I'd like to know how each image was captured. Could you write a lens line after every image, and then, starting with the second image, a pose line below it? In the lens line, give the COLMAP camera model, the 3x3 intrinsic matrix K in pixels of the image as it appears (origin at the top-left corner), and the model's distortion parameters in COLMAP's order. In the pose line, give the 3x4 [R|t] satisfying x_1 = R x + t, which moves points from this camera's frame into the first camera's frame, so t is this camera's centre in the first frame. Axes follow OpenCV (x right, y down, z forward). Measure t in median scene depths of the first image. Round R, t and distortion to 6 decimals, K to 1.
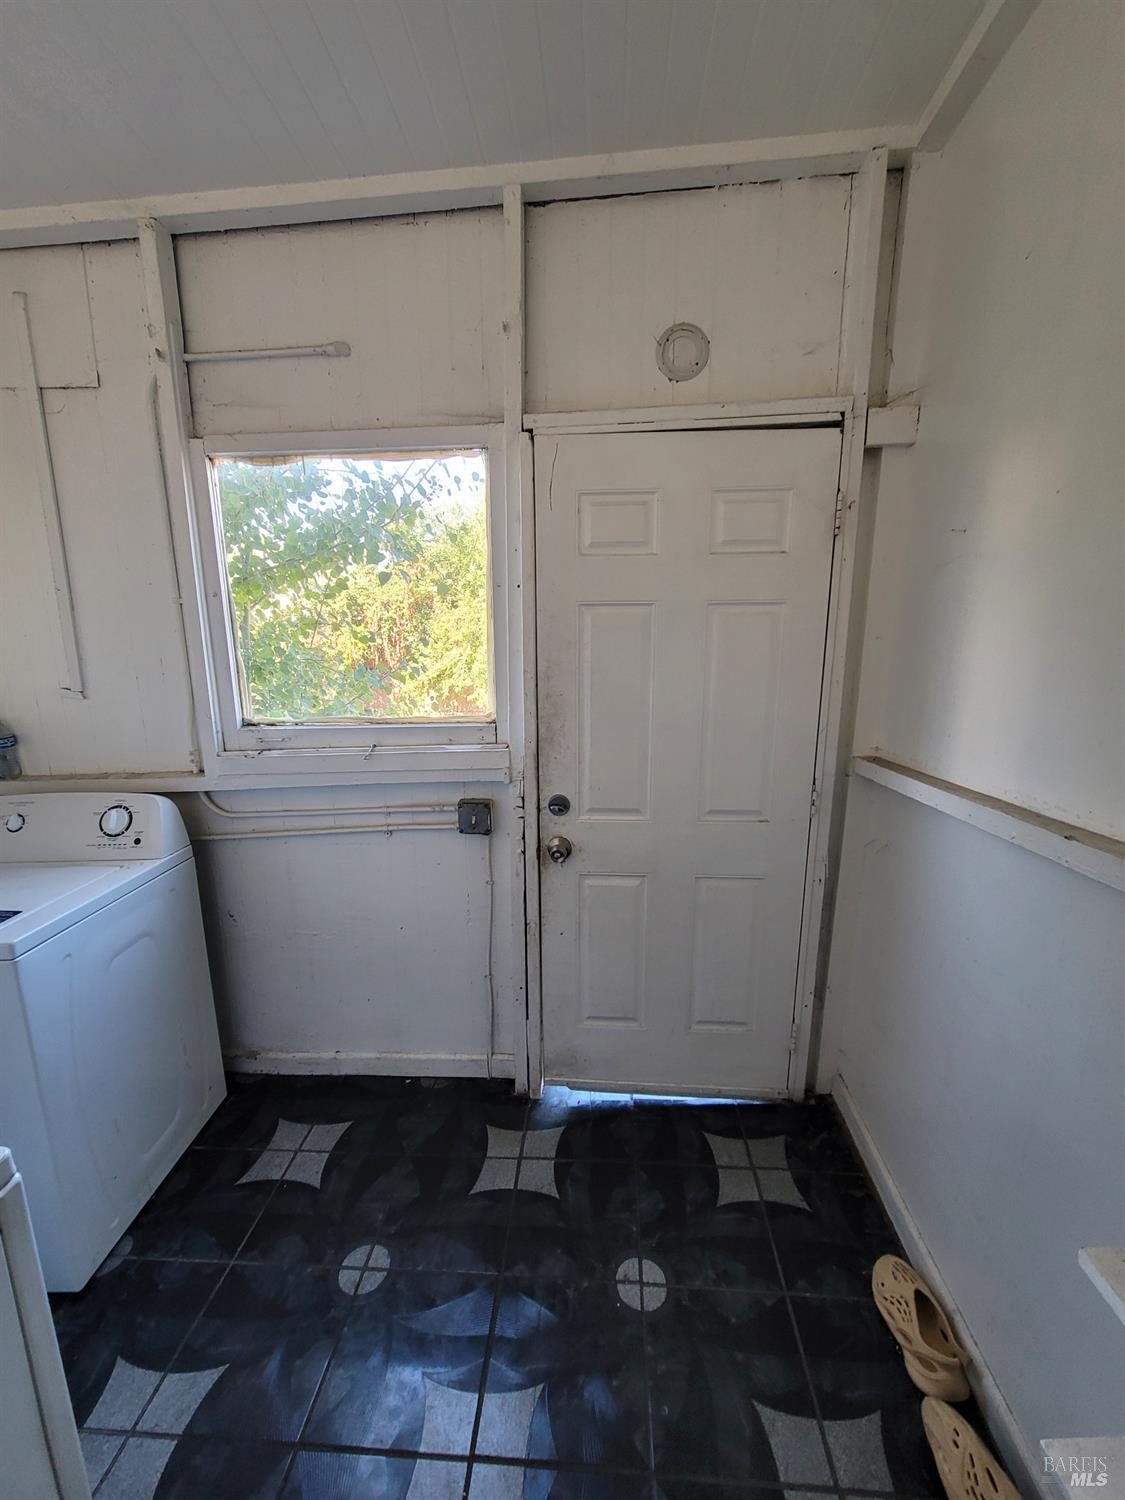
lens RADIAL K [[614.9, 0, 562.9], [0, 614.9, 748.0], [0, 0, 1]] dist [-0.005987, 0.003070]
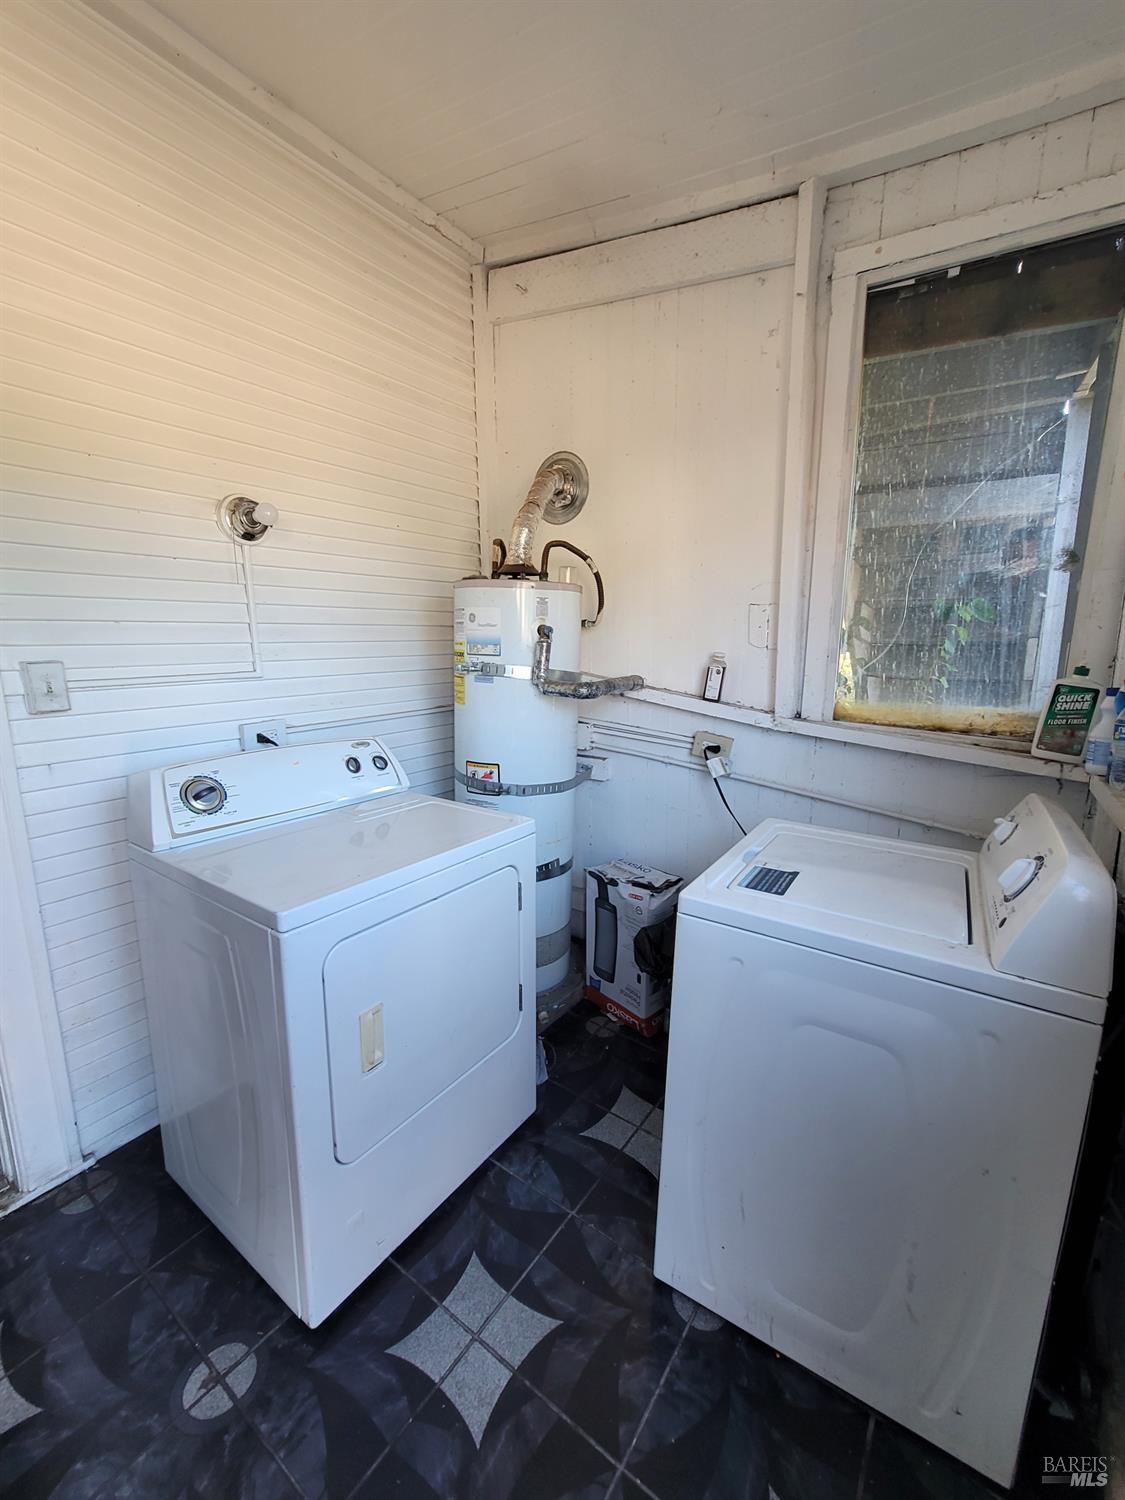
lens RADIAL K [[614.9, 0, 552.8], [0, 614.9, 755.5], [0, 0, 1]] dist [-0.005987, 0.003070]
pose [[-0.524868, 0.165678, -0.834904, -0.060834], [-0.163517, 0.942978, 0.289921, -0.093533], [0.835330, 0.288691, -0.467847, 1.021838]]
